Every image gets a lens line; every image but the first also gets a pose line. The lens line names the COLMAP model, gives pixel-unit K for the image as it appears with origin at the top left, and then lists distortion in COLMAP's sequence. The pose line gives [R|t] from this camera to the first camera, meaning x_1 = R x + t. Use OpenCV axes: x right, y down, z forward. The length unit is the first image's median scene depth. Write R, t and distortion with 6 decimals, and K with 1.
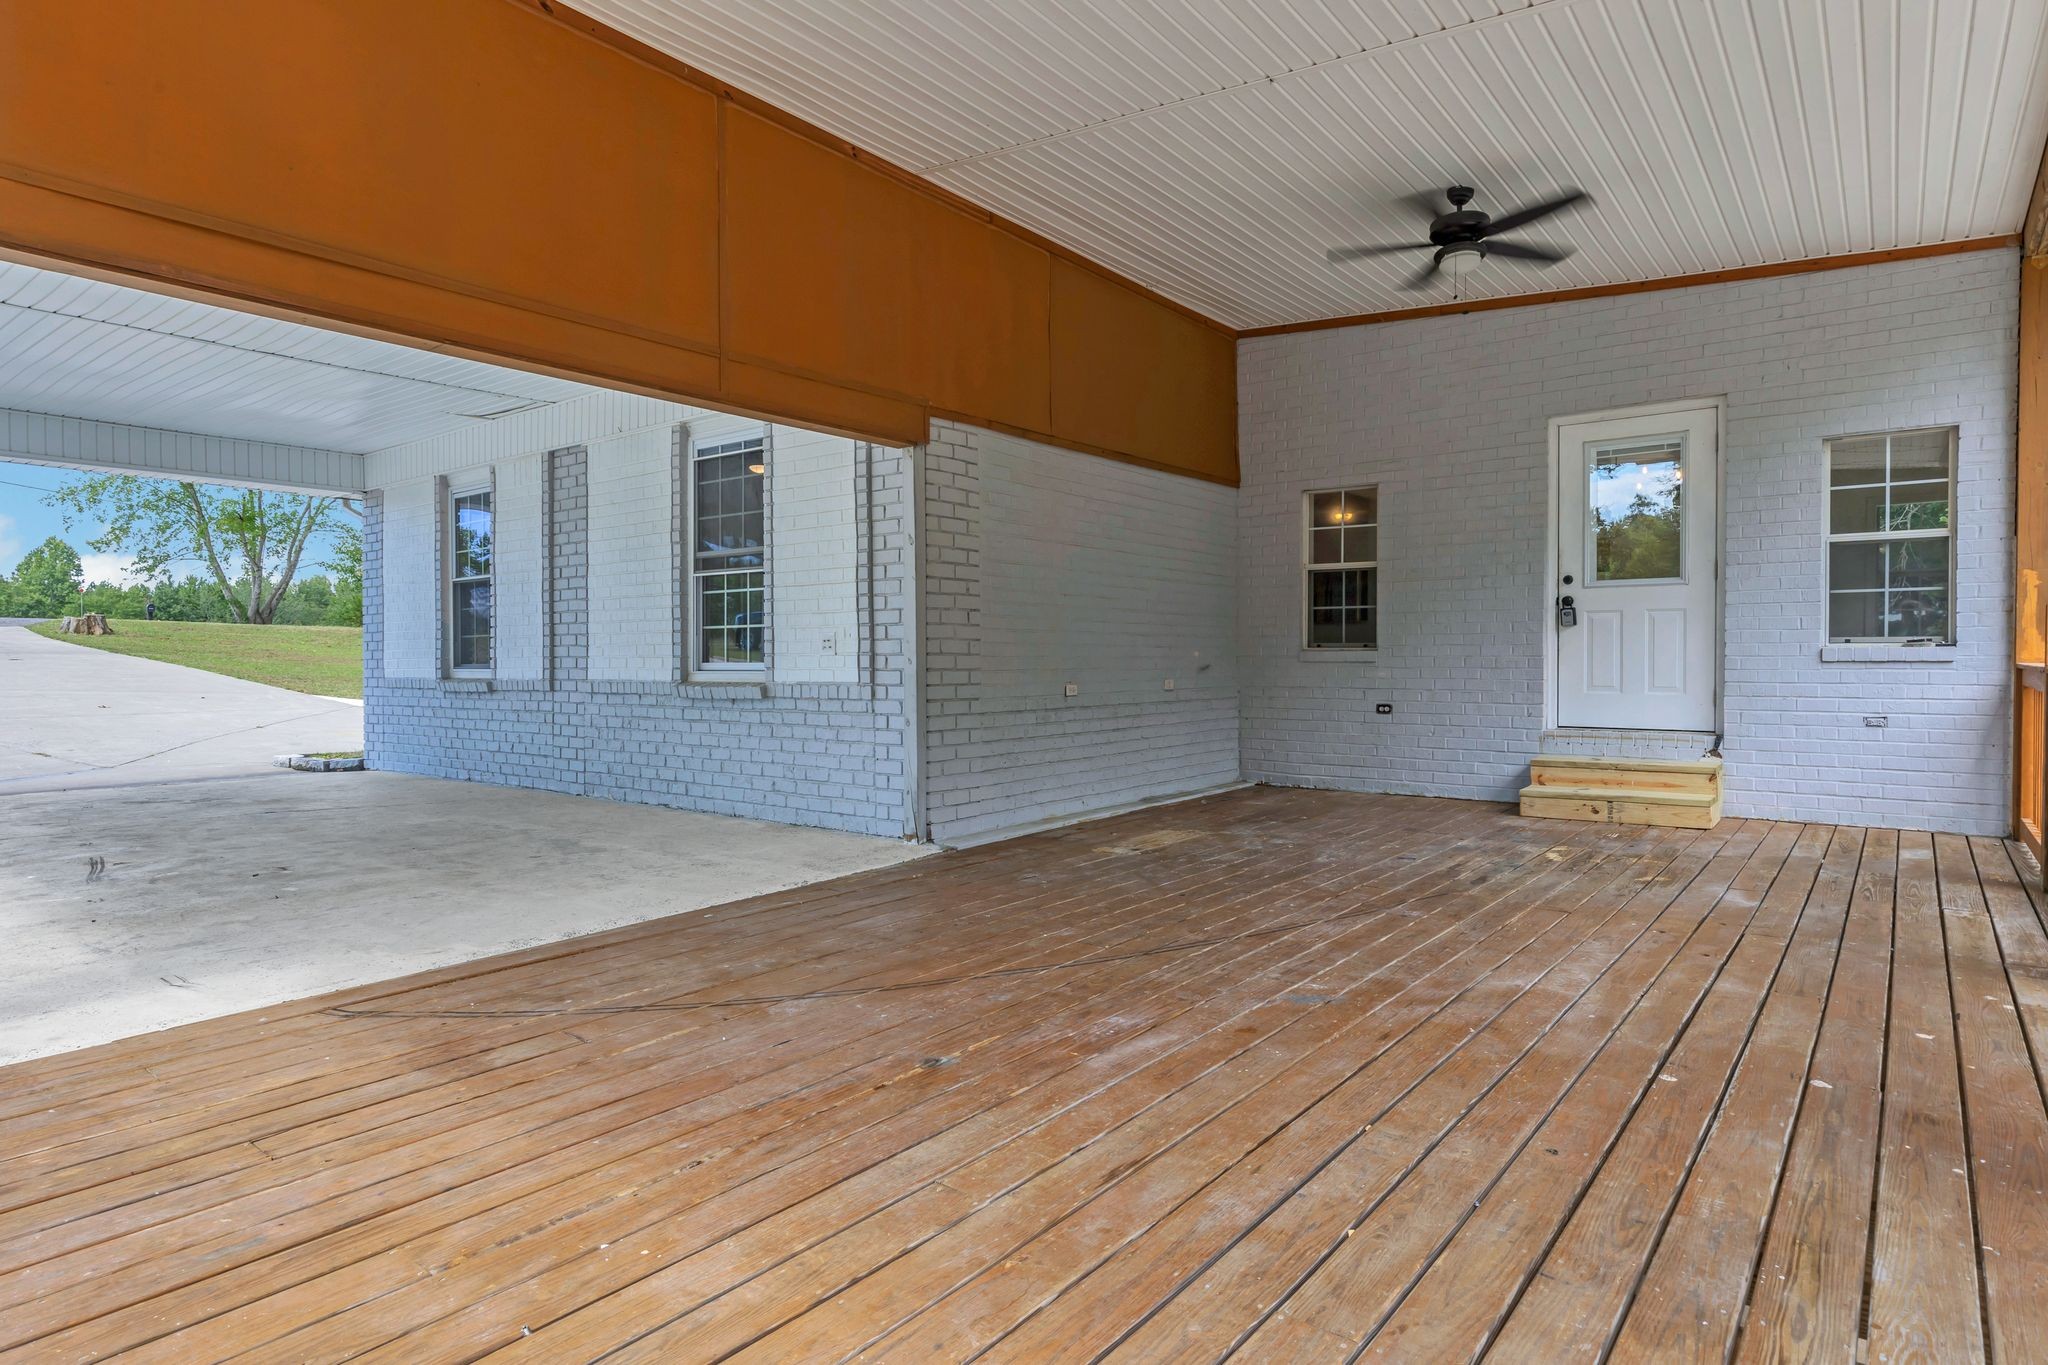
lens RADIAL K [[1107.4, 0, 1024.0], [0, 1107.4, 682.5], [0, 0, 1]] dist [-0.001138, -0.000037]
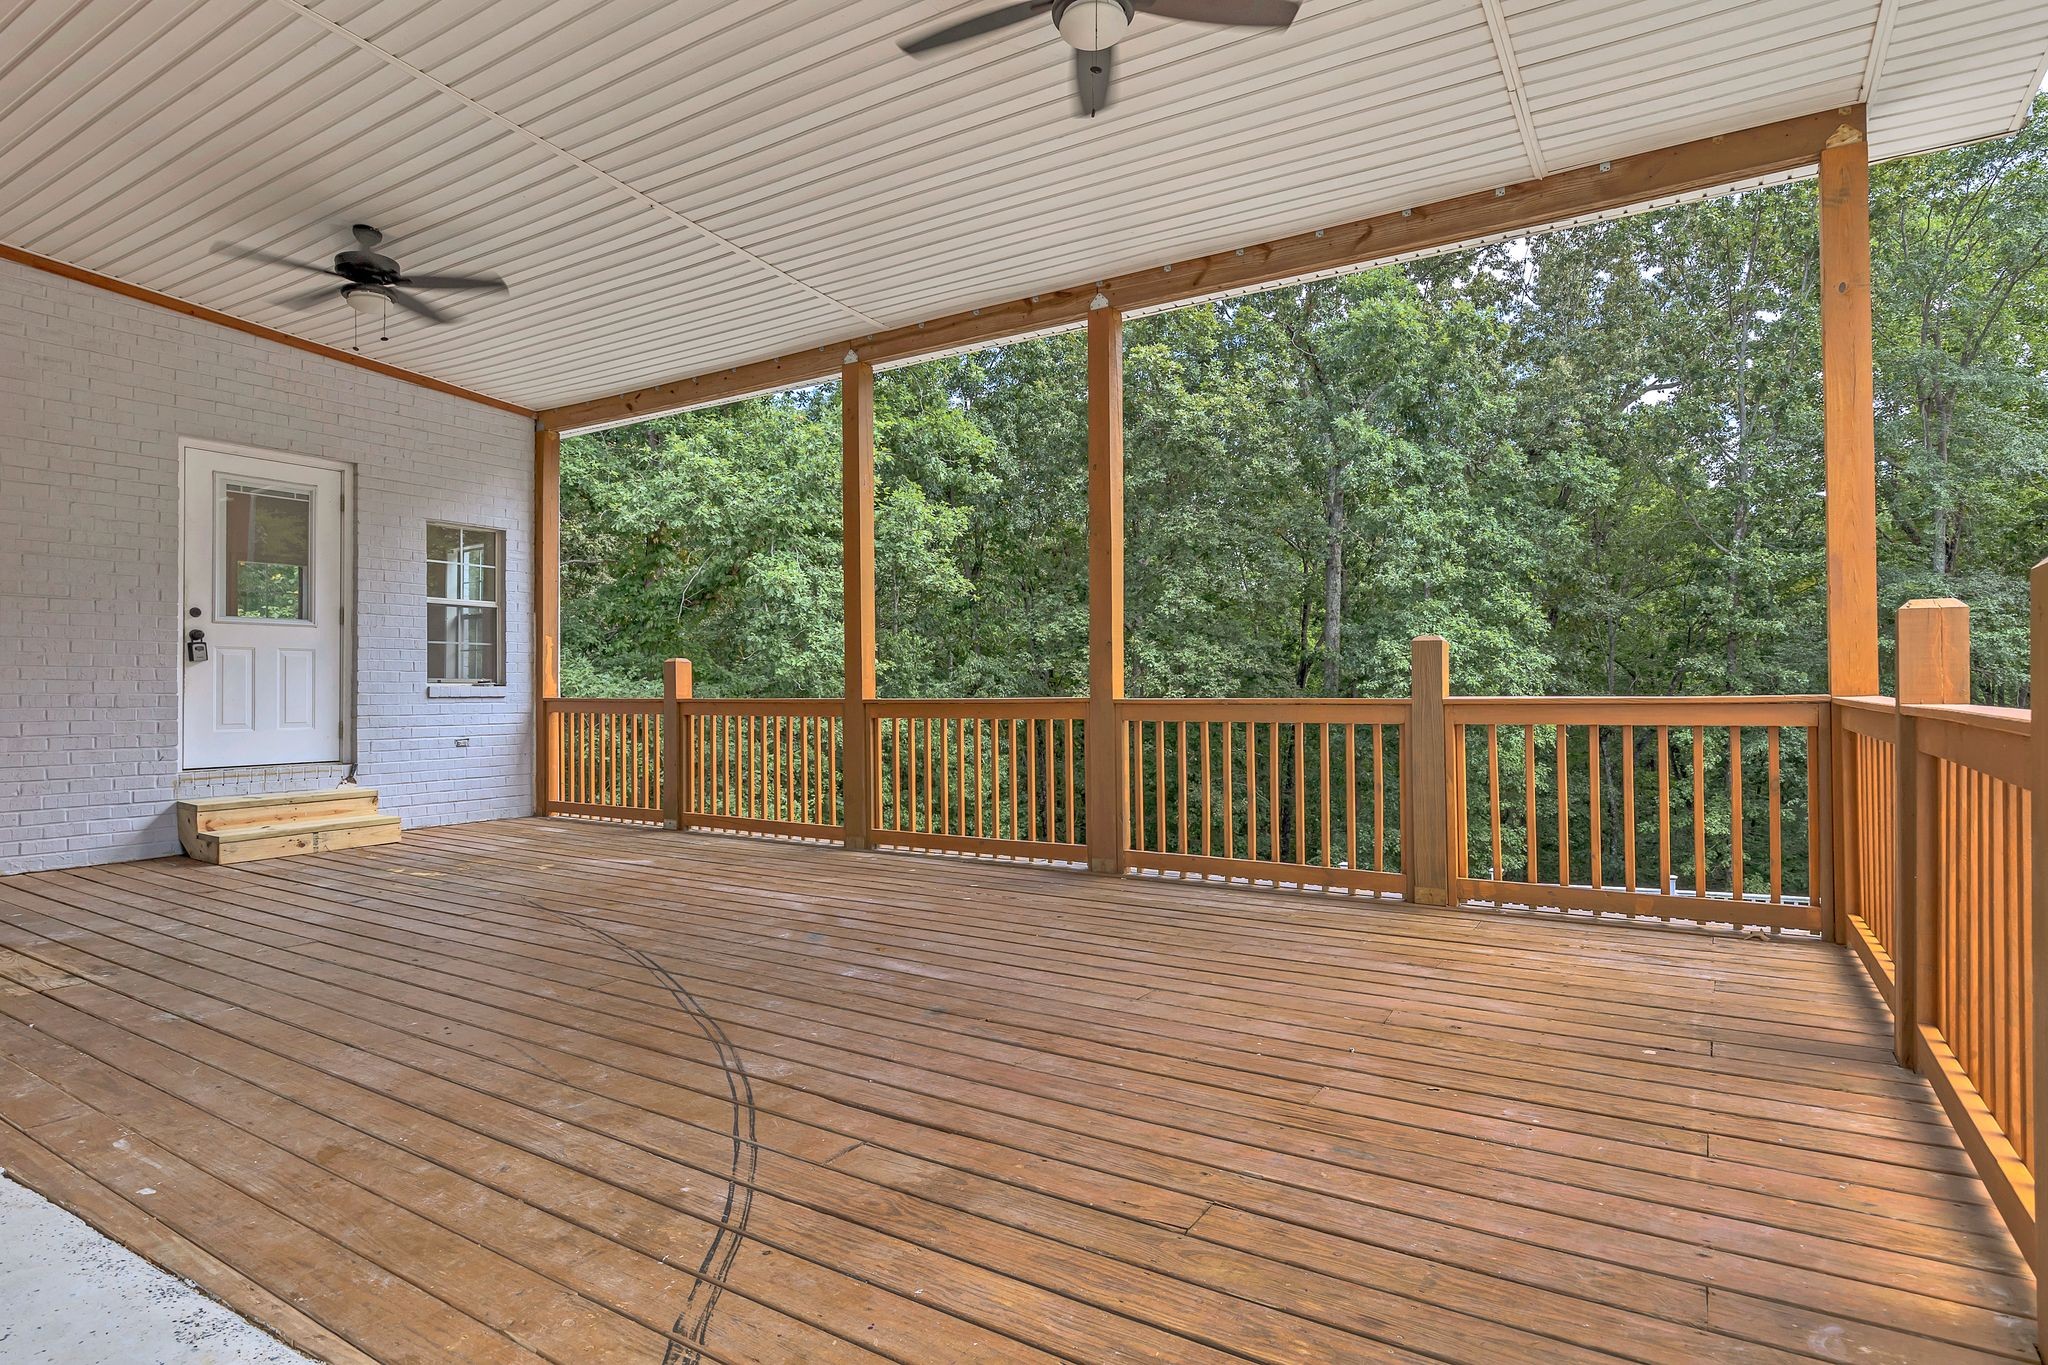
lens RADIAL K [[1107.4, 0, 1024.0], [0, 1107.4, 682.5], [0, 0, 1]] dist [-0.001138, -0.000037]
pose [[-0.105432, 0.012534, 0.994347, -0.603621], [0.028917, 0.999536, -0.009533, -0.004365], [-0.994006, 0.027748, -0.105746, 0.467969]]
